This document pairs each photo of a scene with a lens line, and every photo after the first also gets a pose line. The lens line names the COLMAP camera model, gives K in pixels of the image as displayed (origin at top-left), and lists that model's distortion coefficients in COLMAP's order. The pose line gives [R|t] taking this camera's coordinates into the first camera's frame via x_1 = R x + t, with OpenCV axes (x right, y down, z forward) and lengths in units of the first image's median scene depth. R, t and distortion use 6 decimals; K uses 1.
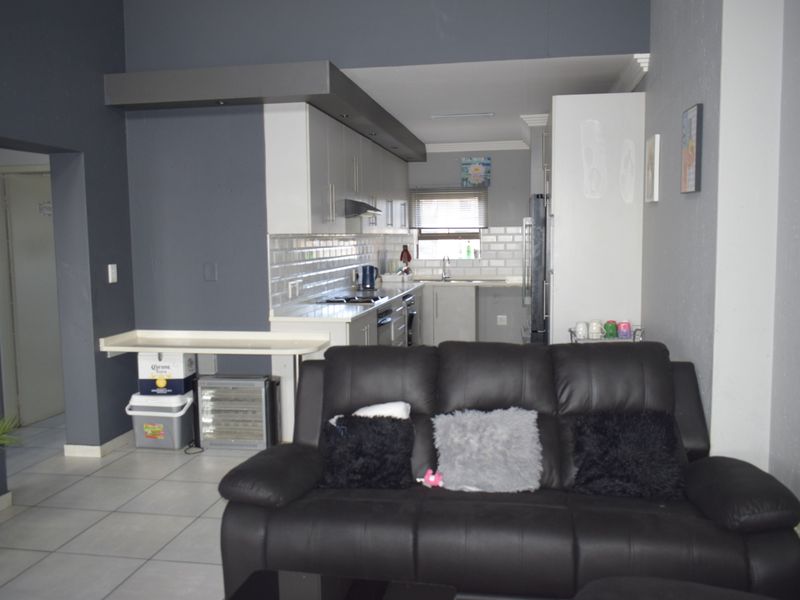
lens RADIAL K [[688.1, 0, 400.0], [0, 688.1, 300.0], [0, 0, 1]] dist [-0.021703, 0.013625]
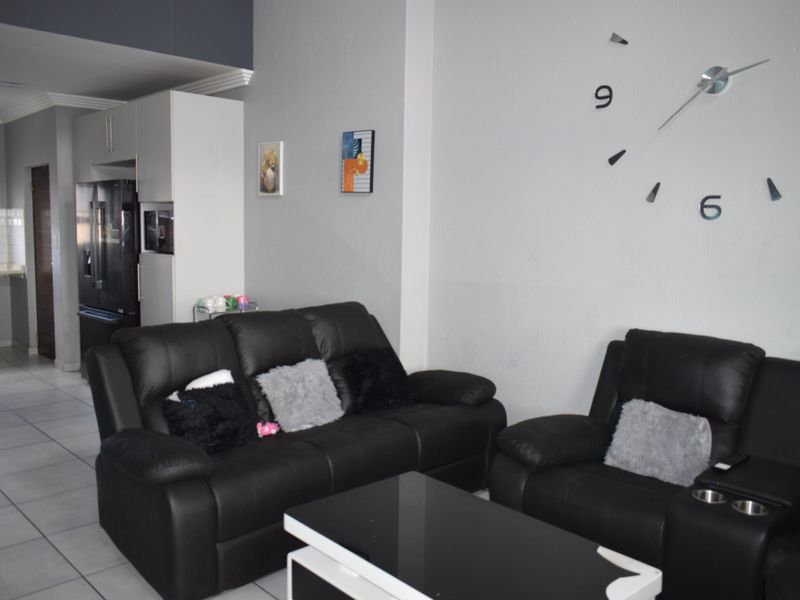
lens RADIAL K [[684.0, 0, 400.0], [0, 684.0, 300.0], [0, 0, 1]] dist [-0.004810, -0.020307]
pose [[0.593691, -0.065336, 0.802036, -0.666529], [0.052773, 0.997714, 0.042213, 0.006084], [-0.802961, 0.017264, 0.595782, 0.120487]]
